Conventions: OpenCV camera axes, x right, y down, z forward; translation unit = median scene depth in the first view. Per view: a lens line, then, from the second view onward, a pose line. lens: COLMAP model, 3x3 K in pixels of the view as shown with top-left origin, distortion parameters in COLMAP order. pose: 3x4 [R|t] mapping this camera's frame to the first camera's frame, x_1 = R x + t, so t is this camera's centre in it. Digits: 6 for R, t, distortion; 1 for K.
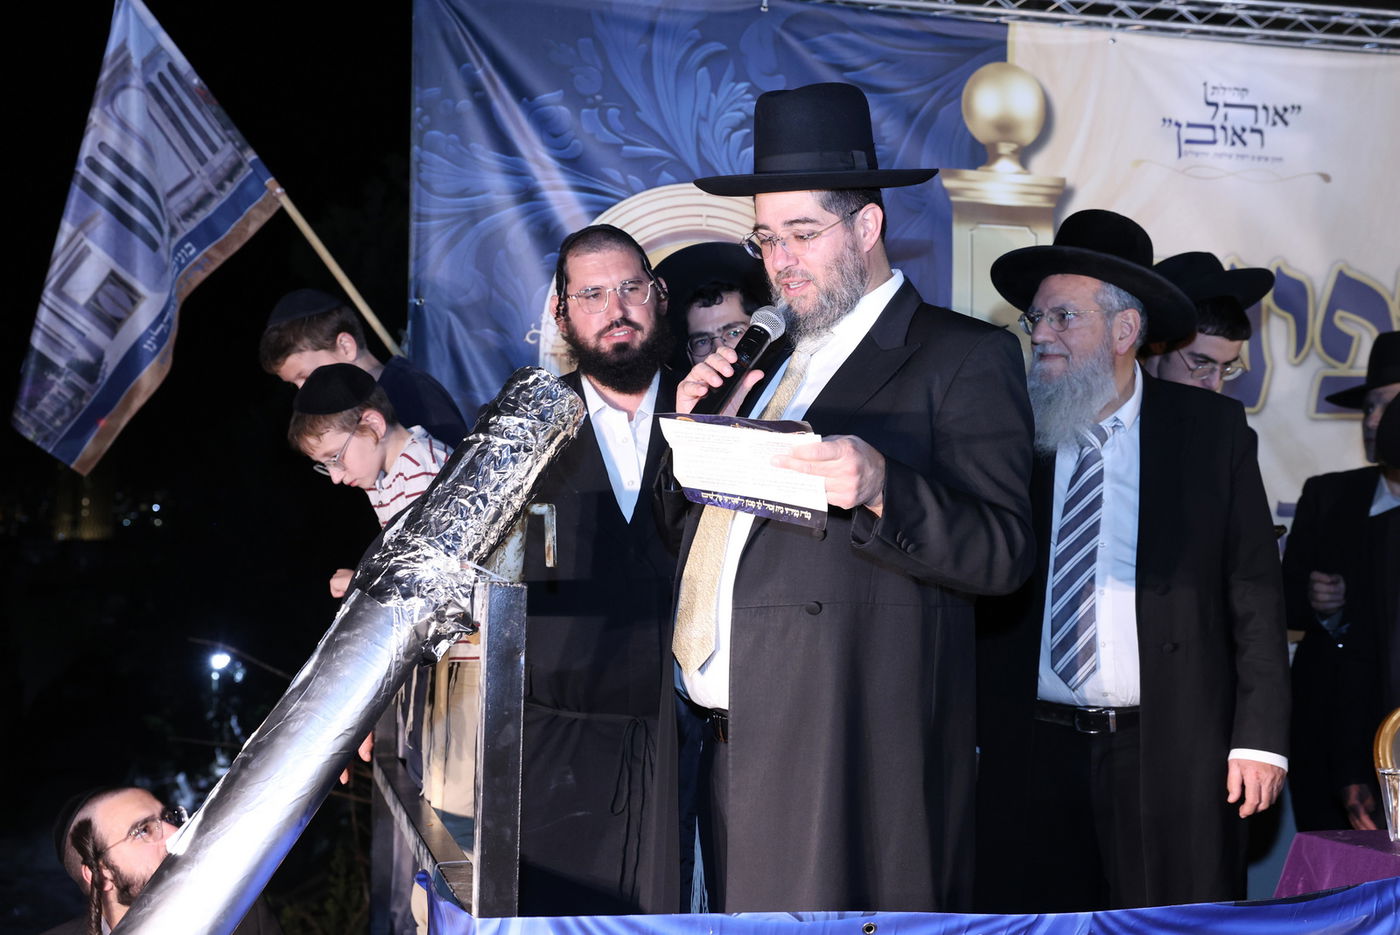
lens RADIAL K [[1817.4, 0, 748.4], [0, 1817.4, 463.5], [0, 0, 1]] dist [-0.002056, 0.314836]
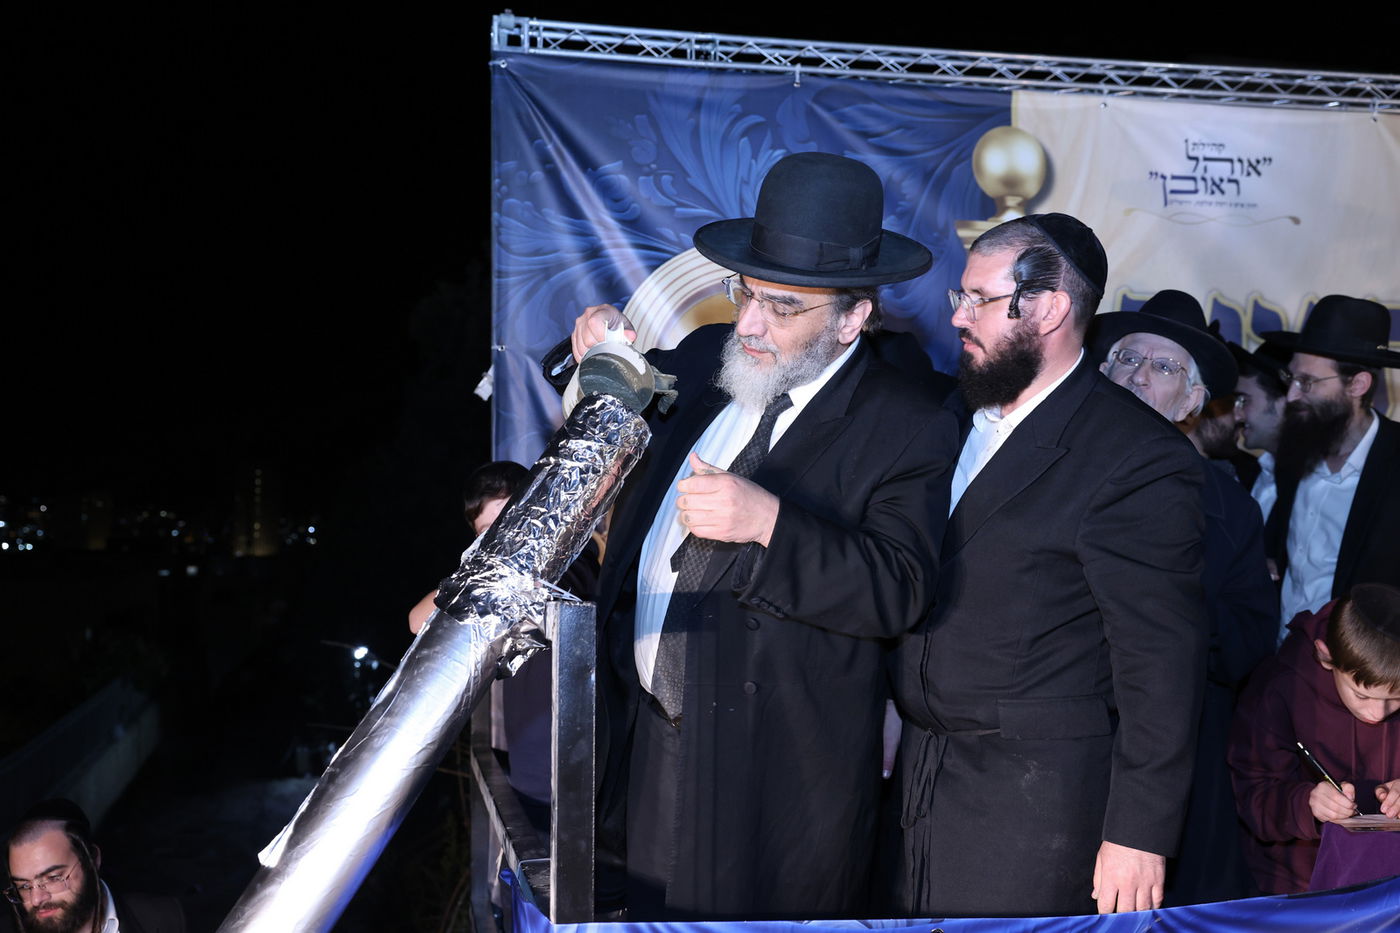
lens RADIAL K [[1376.3, 0, 700.0], [0, 1376.3, 466.5], [0, 0, 1]] dist [0.018711, 0.023569]
pose [[0.998511, -0.022853, -0.049540, -0.014930], [0.021971, 0.999592, -0.018272, 0.003660], [0.049937, 0.017156, 0.998605, 0.141867]]
